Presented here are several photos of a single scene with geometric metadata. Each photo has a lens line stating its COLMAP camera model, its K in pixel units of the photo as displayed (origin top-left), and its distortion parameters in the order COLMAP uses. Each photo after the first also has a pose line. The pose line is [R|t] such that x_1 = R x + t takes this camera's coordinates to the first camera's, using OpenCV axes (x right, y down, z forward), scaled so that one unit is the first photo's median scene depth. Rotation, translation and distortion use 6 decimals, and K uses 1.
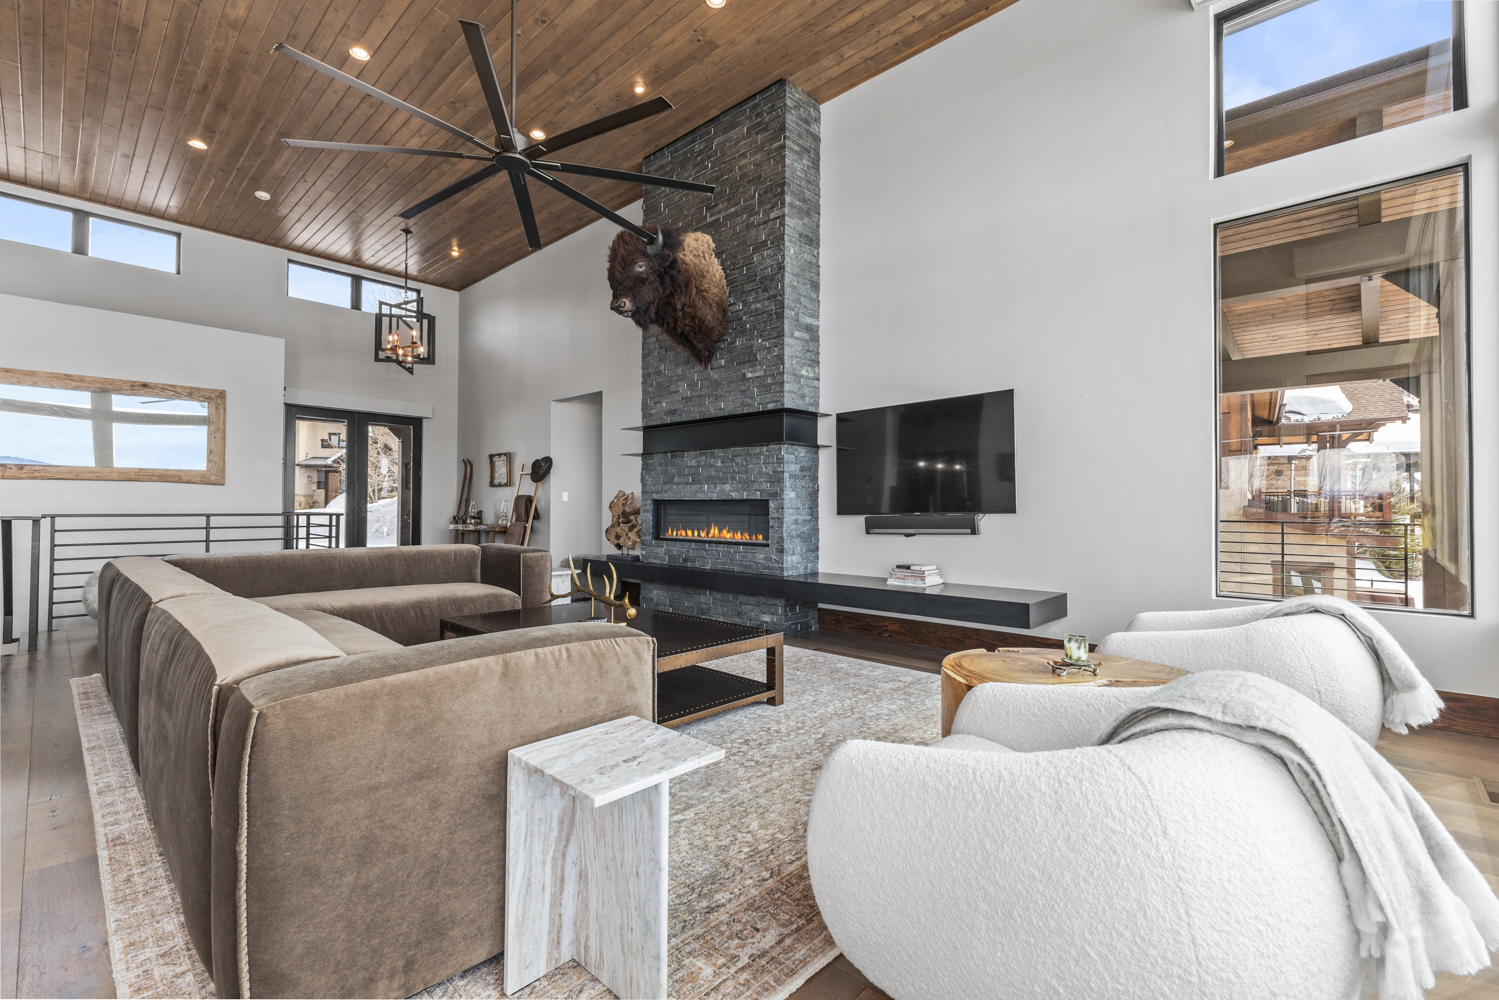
lens RADIAL K [[668.5, 0, 749.8], [0, 668.5, 497.1], [0, 0, 1]] dist [0.013362, -0.004783]
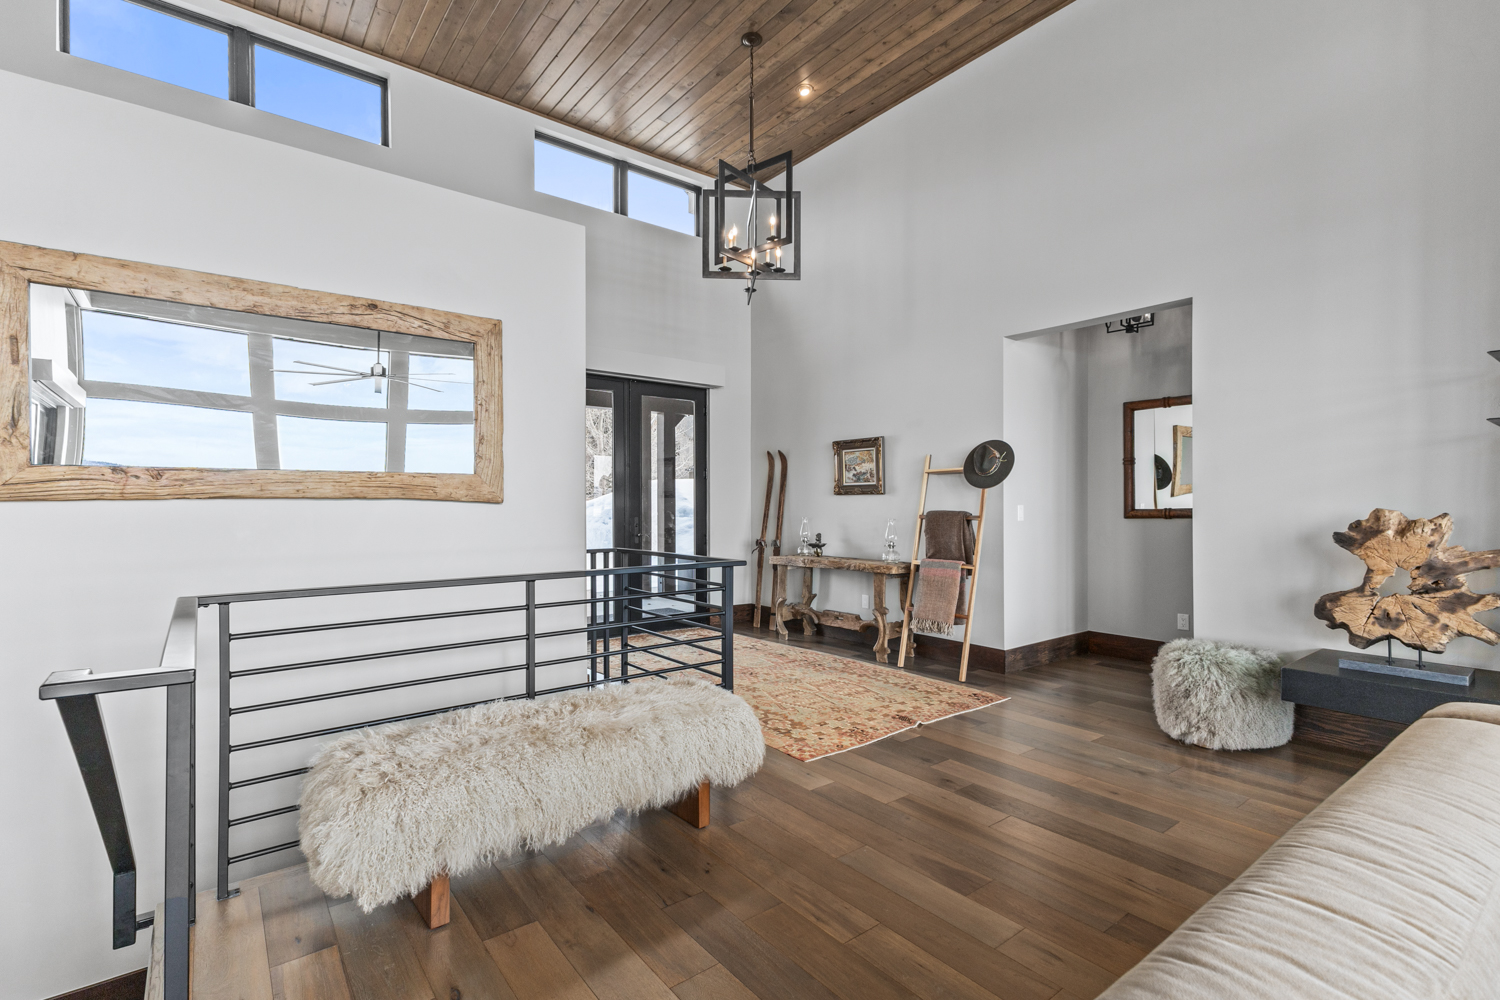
lens RADIAL K [[708.0, 0, 747.0], [0, 708.0, 511.4], [0, 0, 1]] dist [0.014294, 0.000677]
pose [[0.987846, -0.005036, -0.155356, -0.605666], [0.008777, 0.999688, 0.023400, -0.026456], [0.155189, -0.024479, 0.987581, 0.578942]]
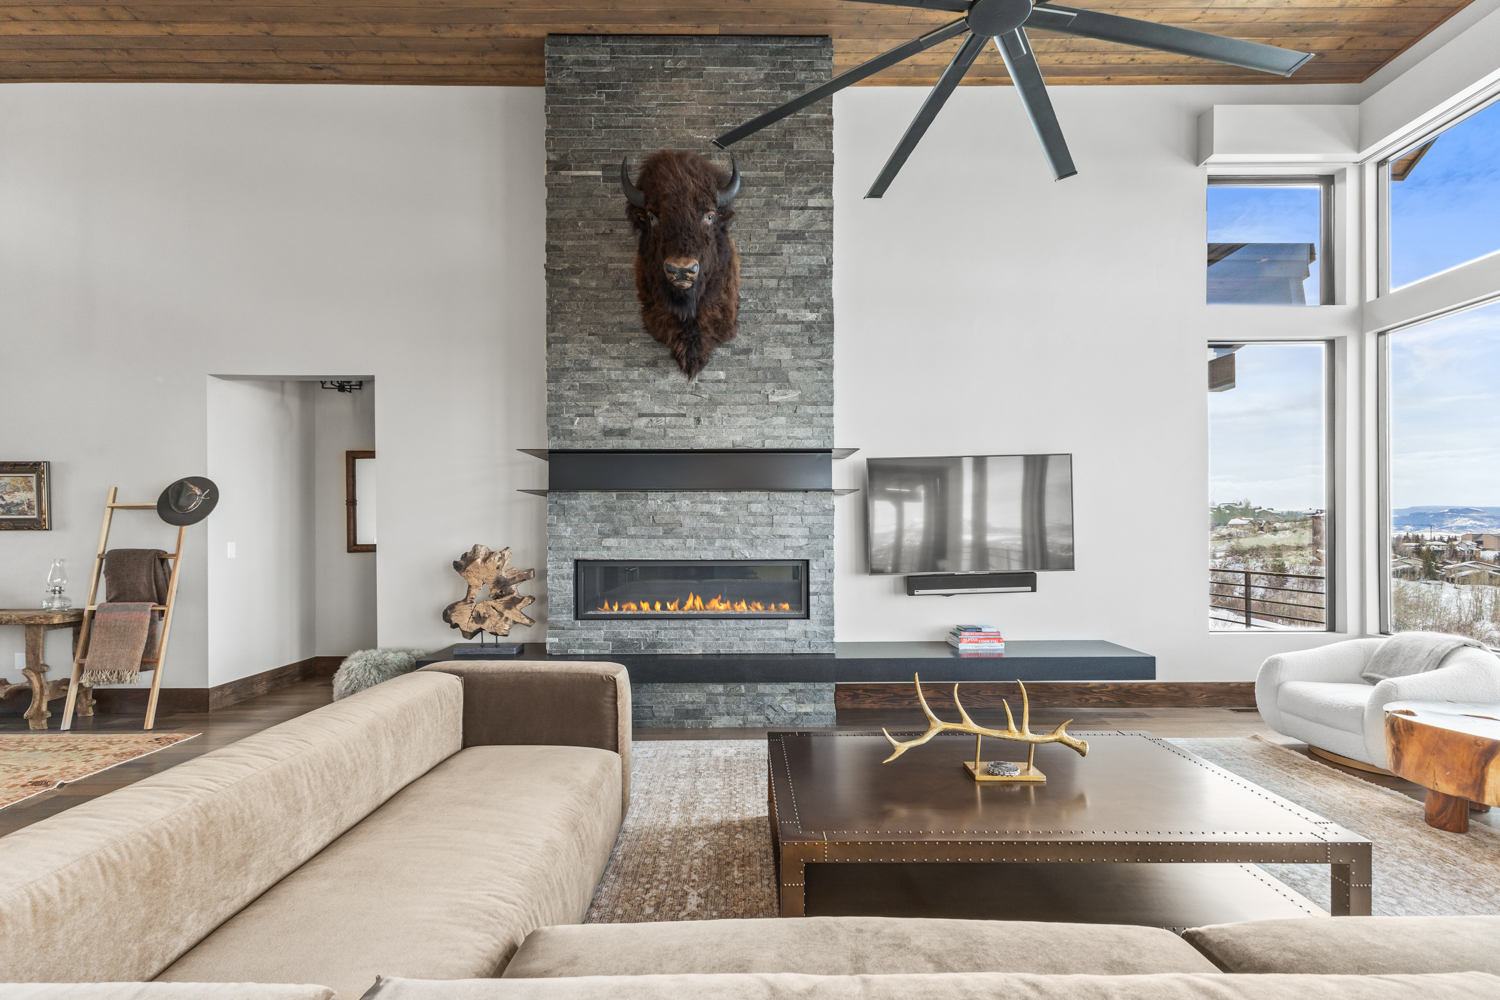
lens RADIAL K [[668.9, 0, 747.6], [0, 668.9, 532.9], [0, 0, 1]] dist [0.013362, -0.004783]
pose [[0.720254, -0.006274, 0.693682, -0.524975], [-0.002308, 0.999932, 0.011440, -0.033847], [-0.693707, -0.009841, 0.720190, 0.433317]]
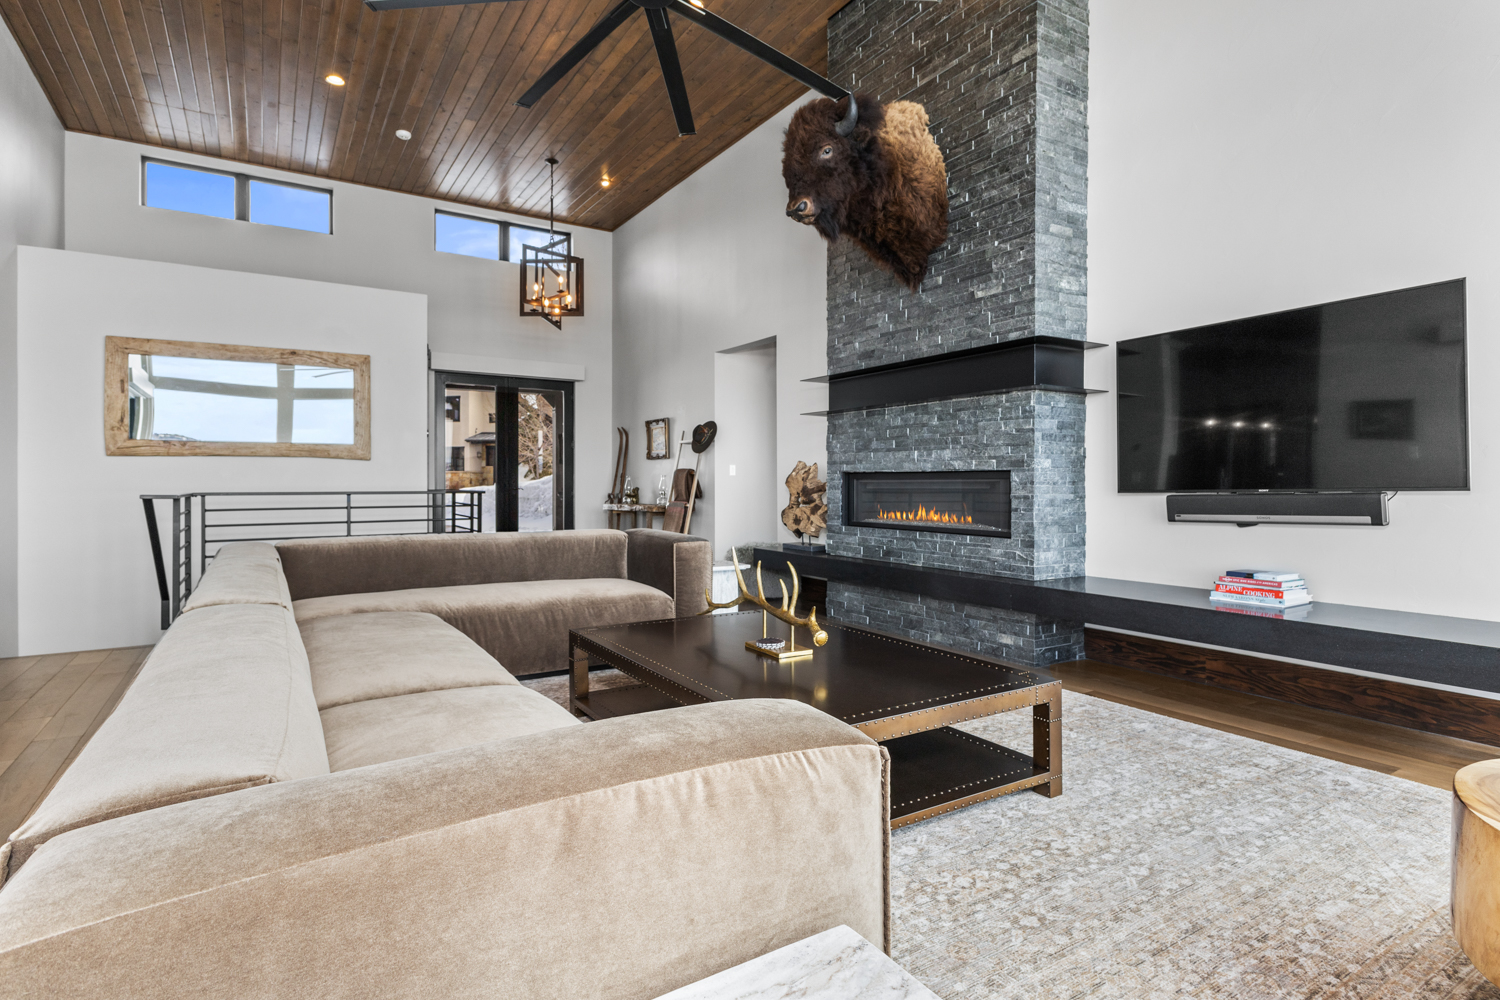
lens RADIAL K [[785.6, 0, 743.2], [0, 785.6, 486.9], [0, 0, 1]] dist [0.008738, 0.002228]
pose [[0.966338, -0.002558, -0.257262, -0.027258], [0.007457, 0.999809, 0.018067, 0.003356], [0.257167, -0.019377, 0.966173, 0.123476]]
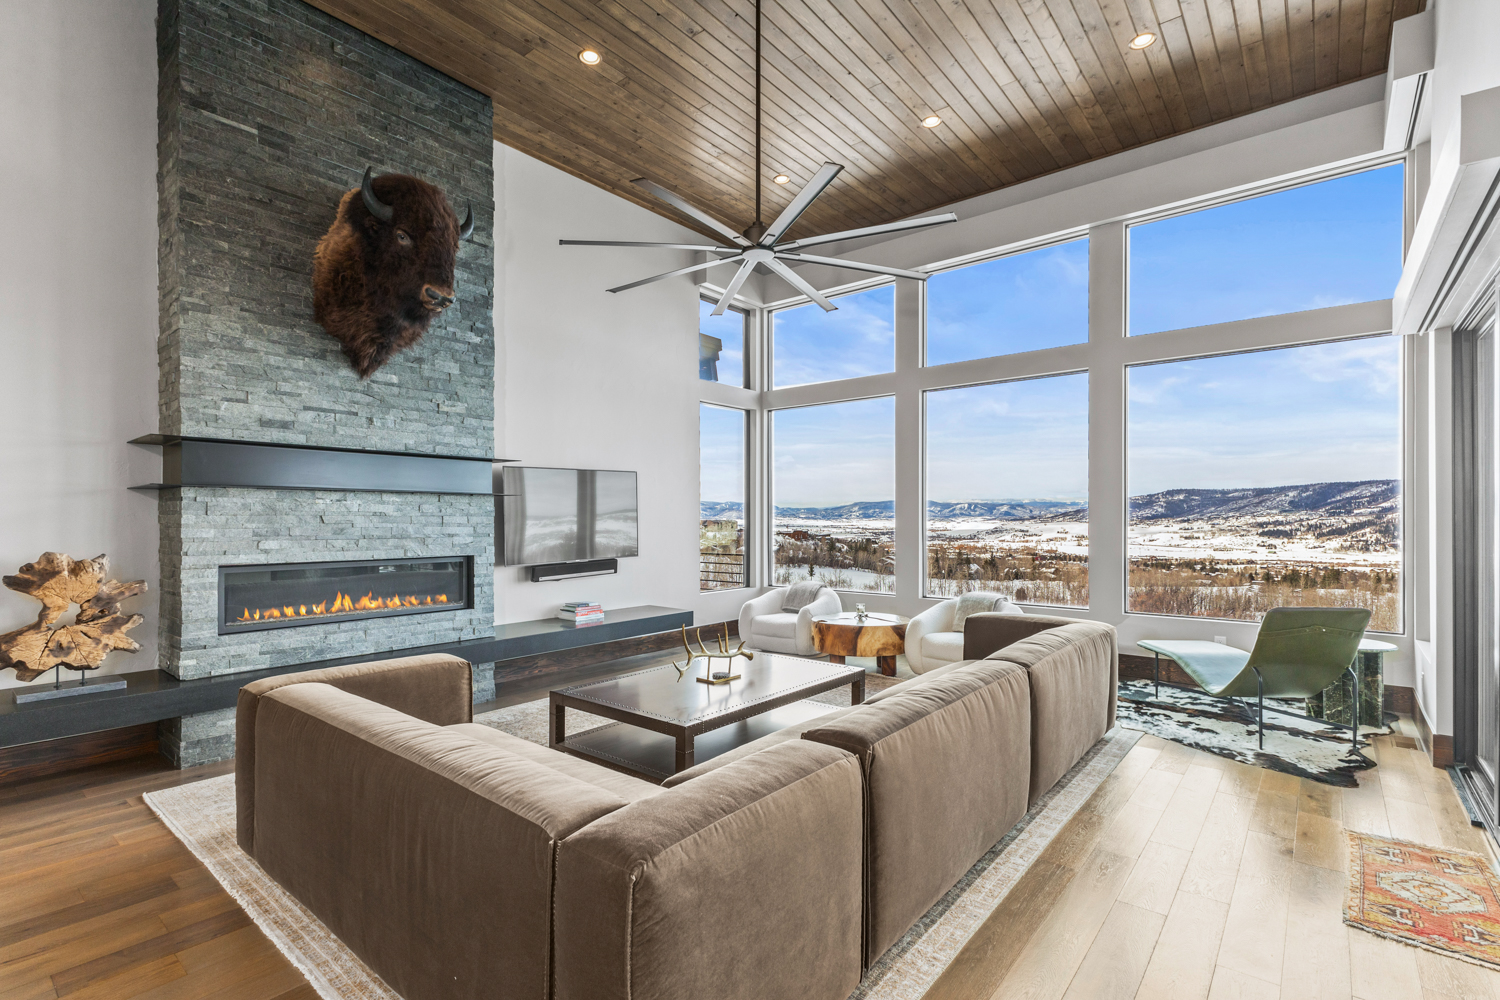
lens RADIAL K [[708.0, 0, 757.5], [0, 708.0, 522.3], [0, 0, 1]] dist [0.014294, 0.000677]
pose [[-0.088515, -0.009569, 0.996029, -0.866017], [-0.013510, 0.999873, 0.008405, -0.049113], [-0.995983, -0.012712, -0.088633, 0.642543]]
